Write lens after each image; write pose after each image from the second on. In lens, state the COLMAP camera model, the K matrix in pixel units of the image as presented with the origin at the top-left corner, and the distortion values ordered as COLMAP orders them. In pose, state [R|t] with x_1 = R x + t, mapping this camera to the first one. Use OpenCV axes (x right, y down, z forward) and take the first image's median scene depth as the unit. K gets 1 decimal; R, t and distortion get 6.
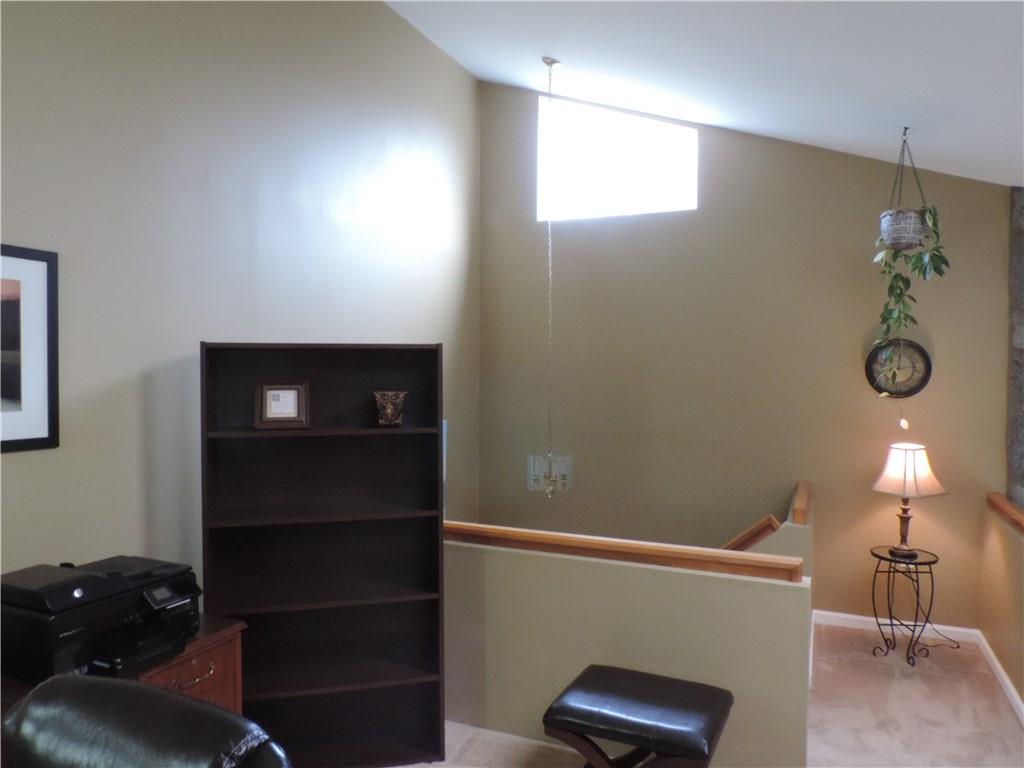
lens RADIAL K [[730.6, 0, 511.3], [0, 730.6, 382.8], [0, 0, 1]] dist [-0.009356, -0.009770]
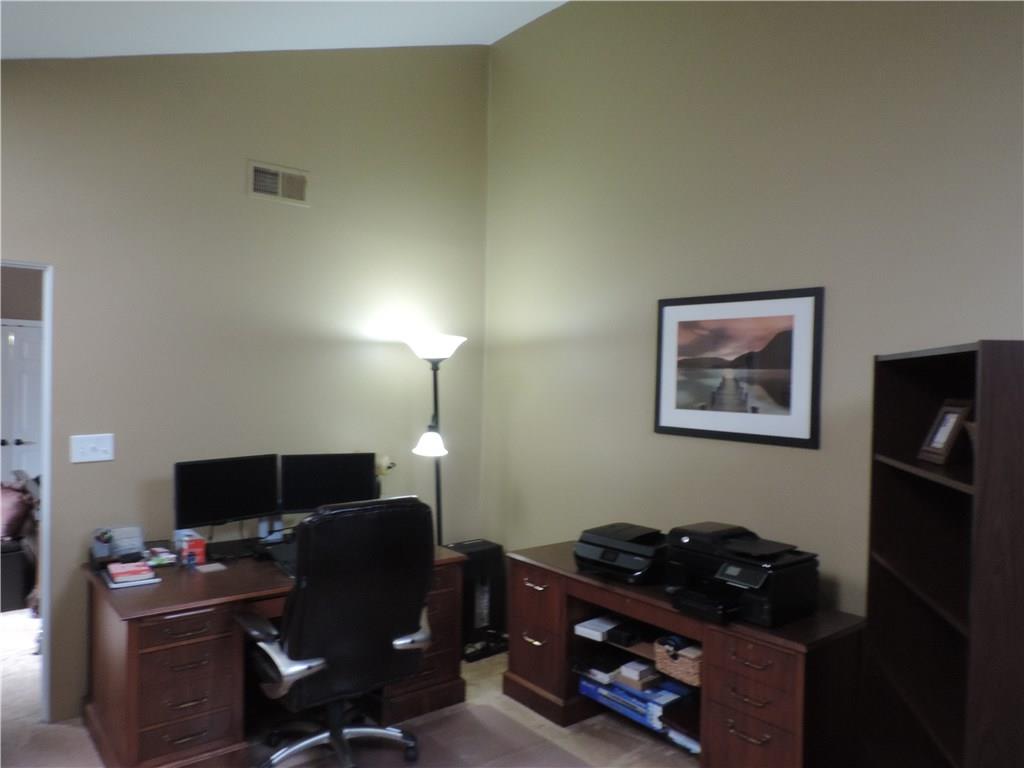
lens RADIAL K [[730.6, 0, 511.8], [0, 730.6, 385.3], [0, 0, 1]] dist [-0.009356, -0.009770]
pose [[-0.457087, 0.003921, -0.889414, 0.694550], [-0.037624, 0.999010, 0.023740, -0.026795], [0.888626, 0.044314, -0.456487, 1.123763]]
